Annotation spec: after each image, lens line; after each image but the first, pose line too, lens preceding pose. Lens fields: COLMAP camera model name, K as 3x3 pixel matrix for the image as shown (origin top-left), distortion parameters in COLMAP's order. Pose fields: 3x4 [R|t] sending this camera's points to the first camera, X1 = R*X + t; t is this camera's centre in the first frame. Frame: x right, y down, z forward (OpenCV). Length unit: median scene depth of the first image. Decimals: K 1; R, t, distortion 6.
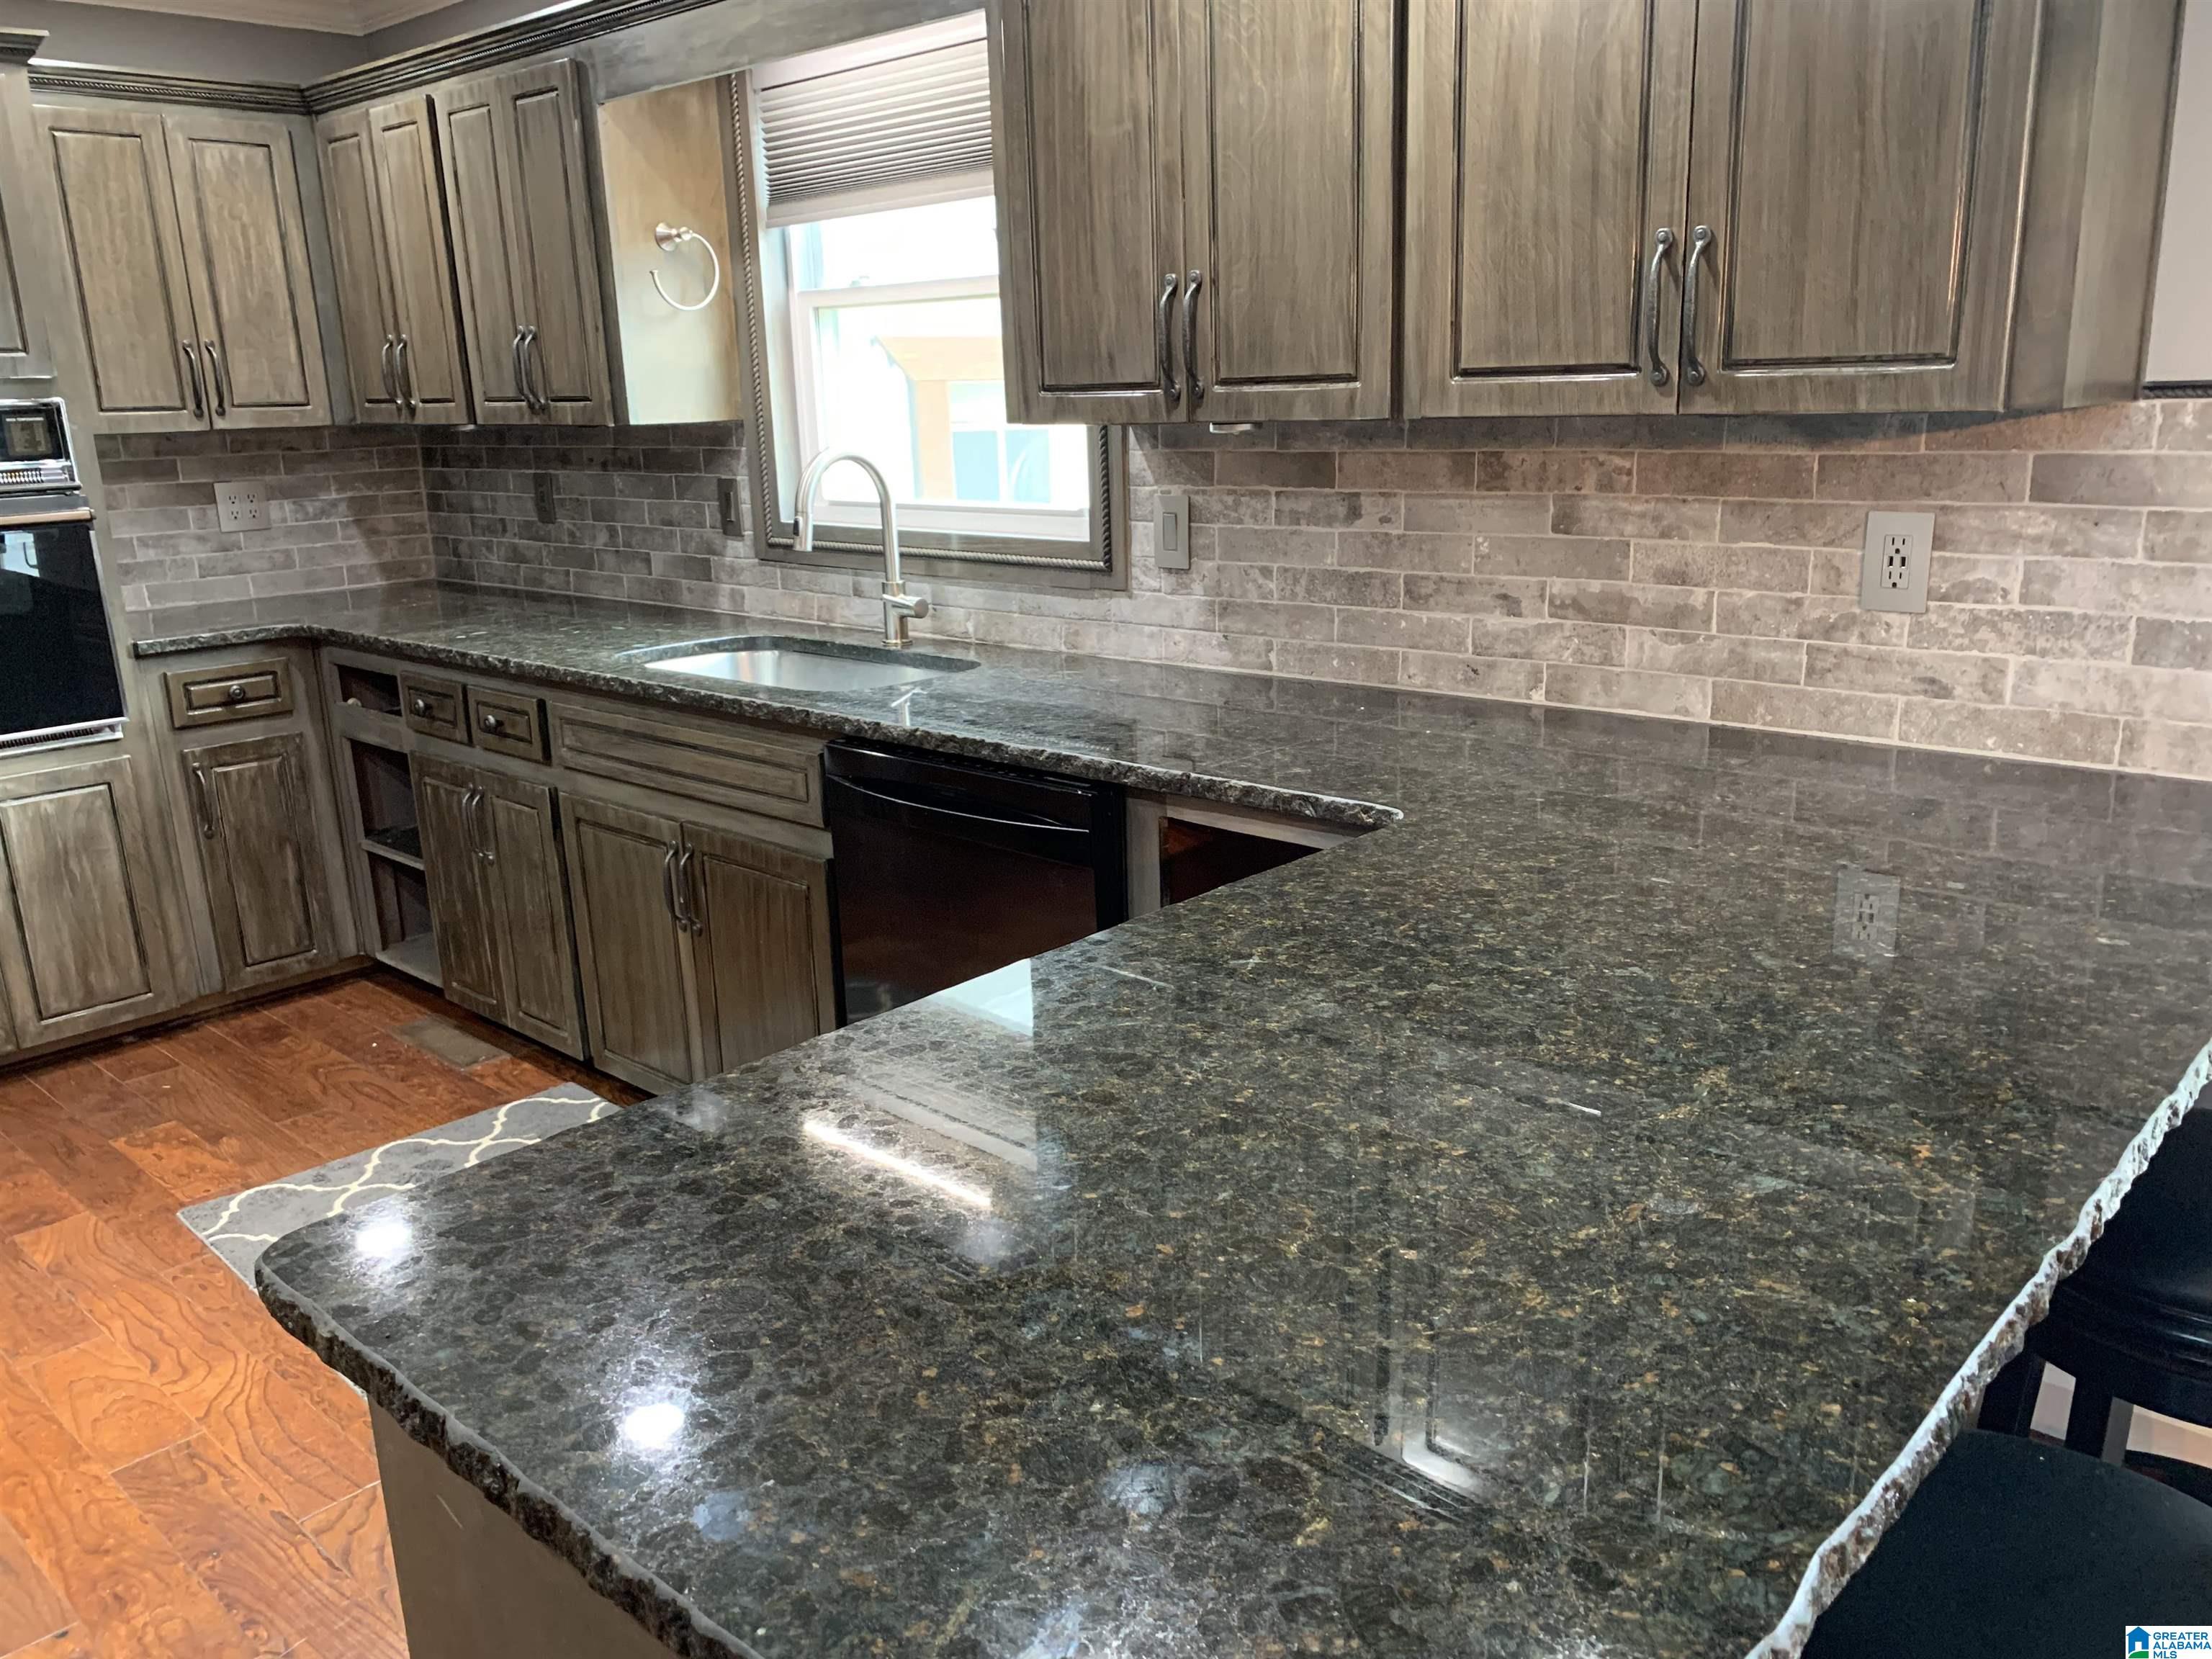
lens RADIAL K [[1724.2, 0, 1103.2], [0, 1724.2, 829.3], [0, 0, 1]] dist [0.029740, -0.014210]
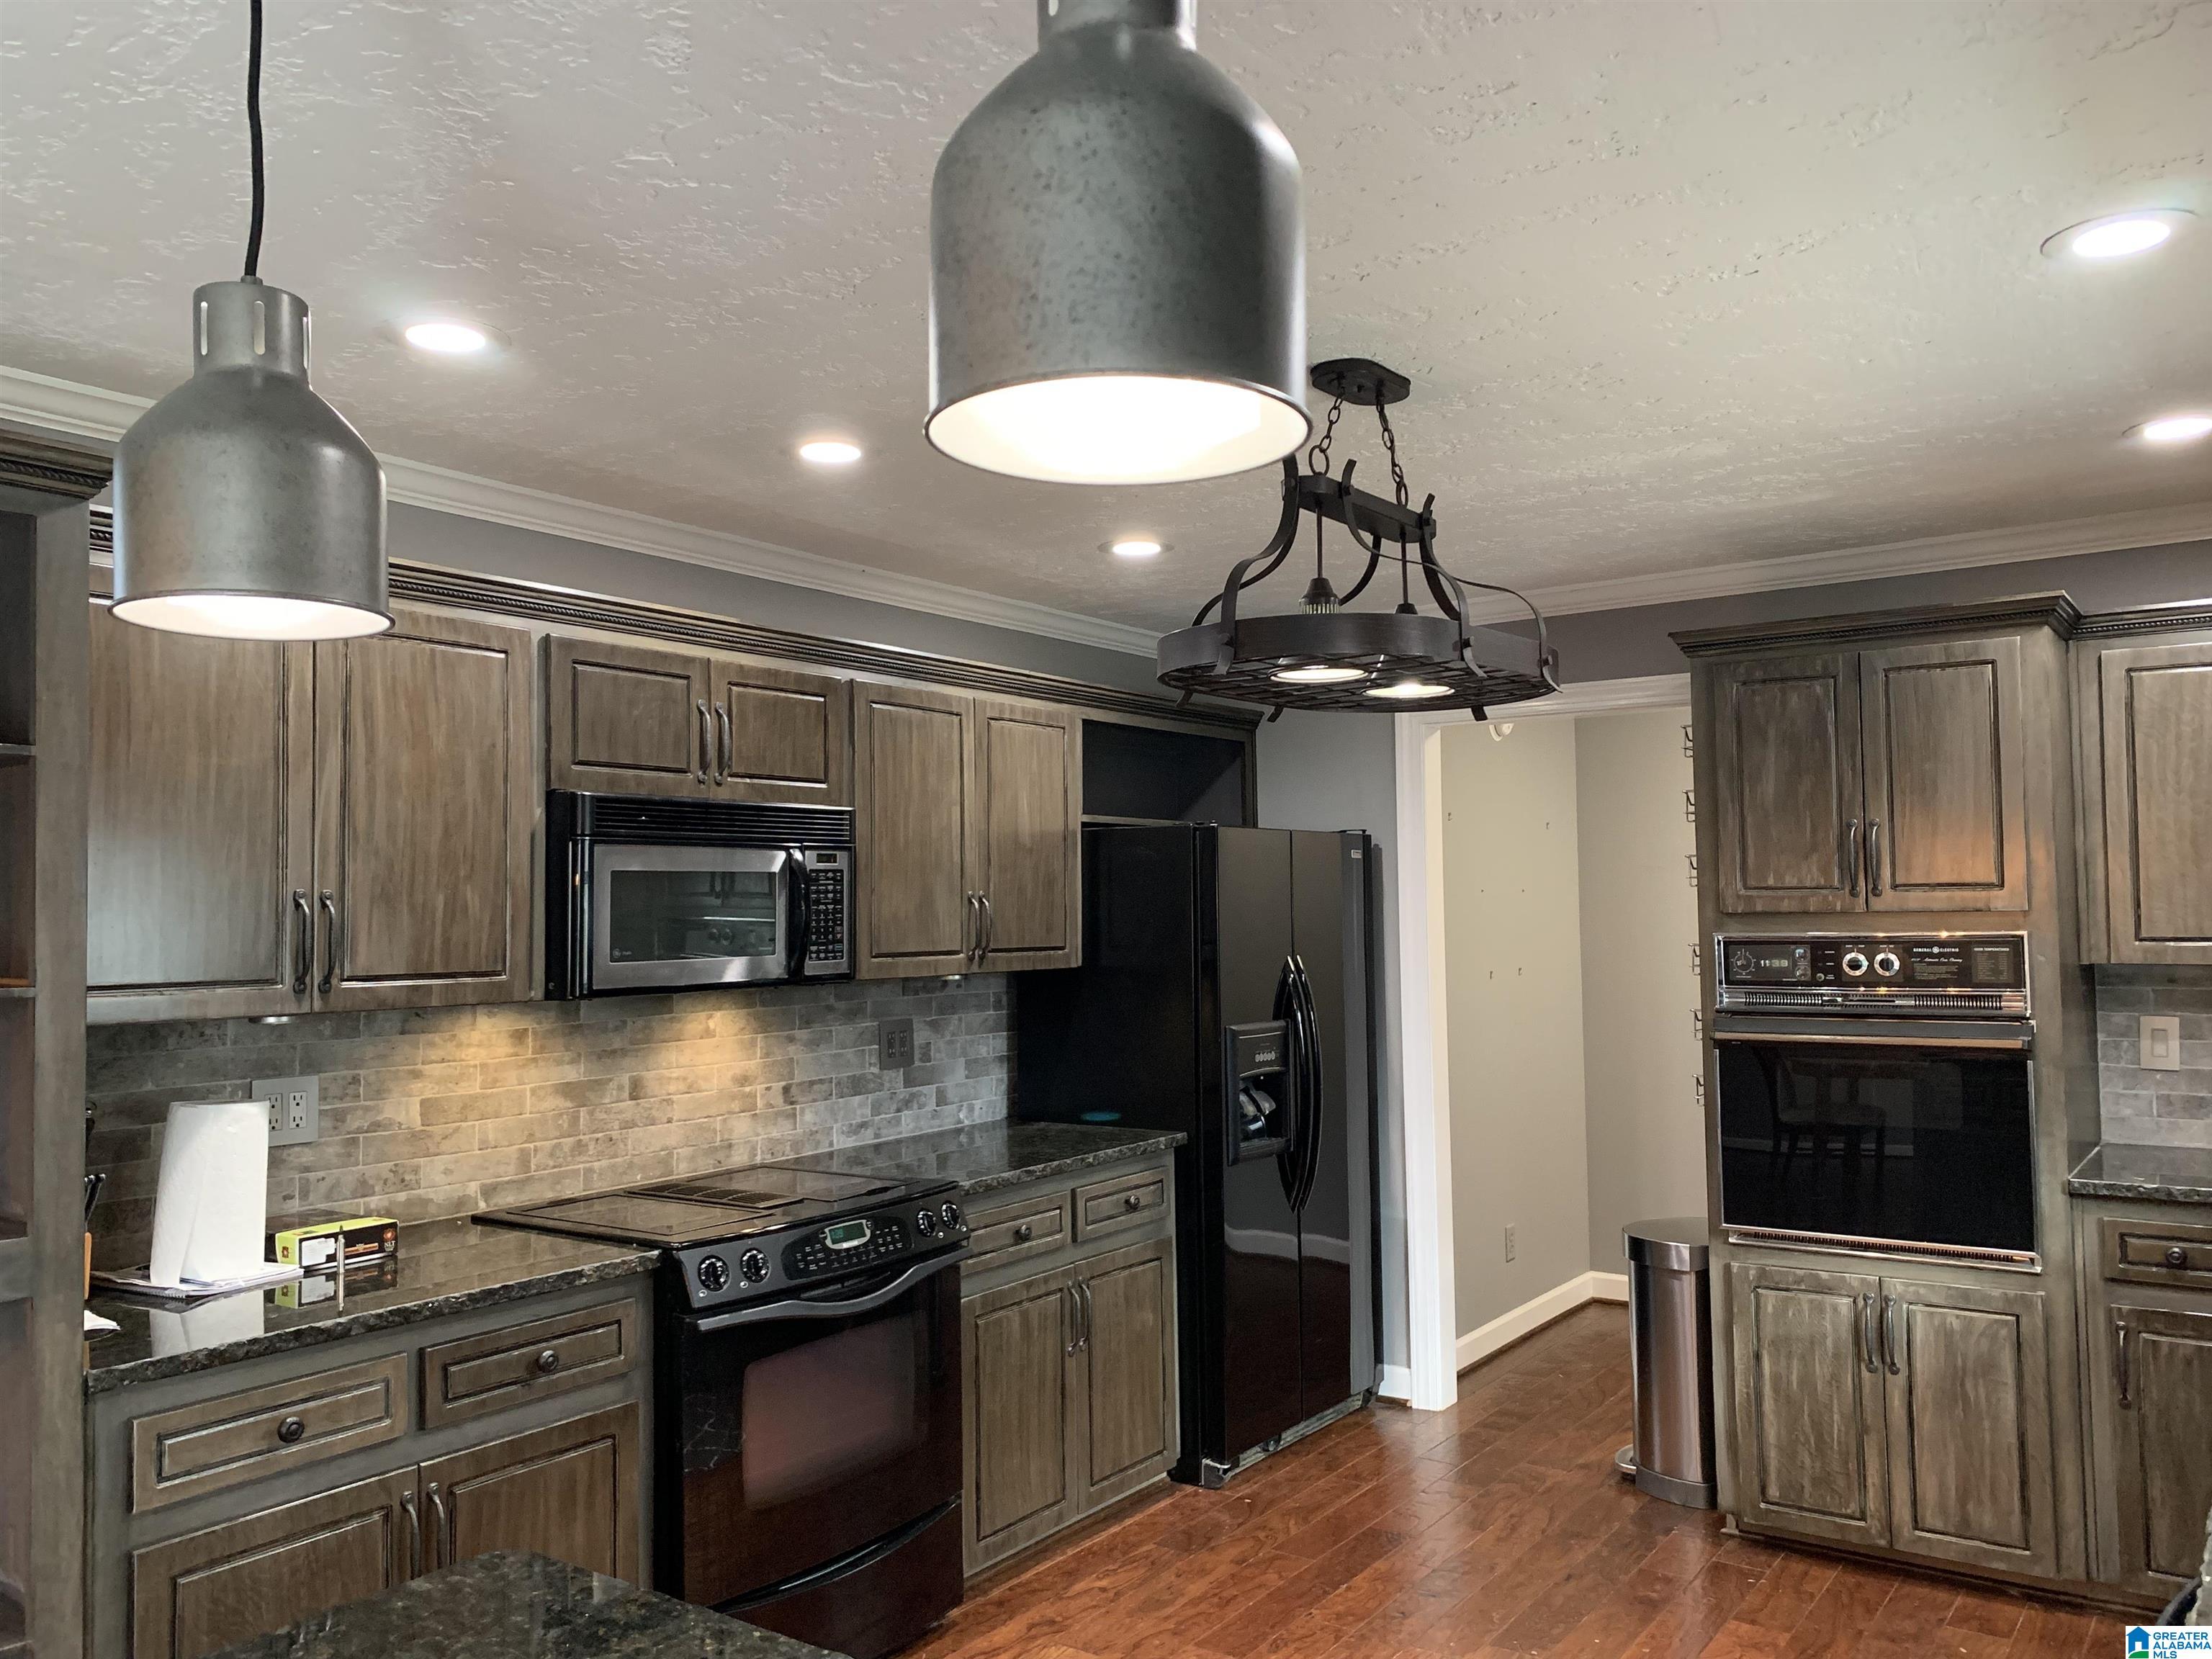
lens RADIAL K [[1724.2, 0, 1103.8], [0, 1724.2, 842.6], [0, 0, 1]] dist [0.029740, -0.014210]
pose [[0.140638, -0.006334, -0.990041, 1.131433], [-0.240634, 0.969775, -0.040387, -0.428729], [0.960373, 0.243918, 0.134863, 1.122866]]
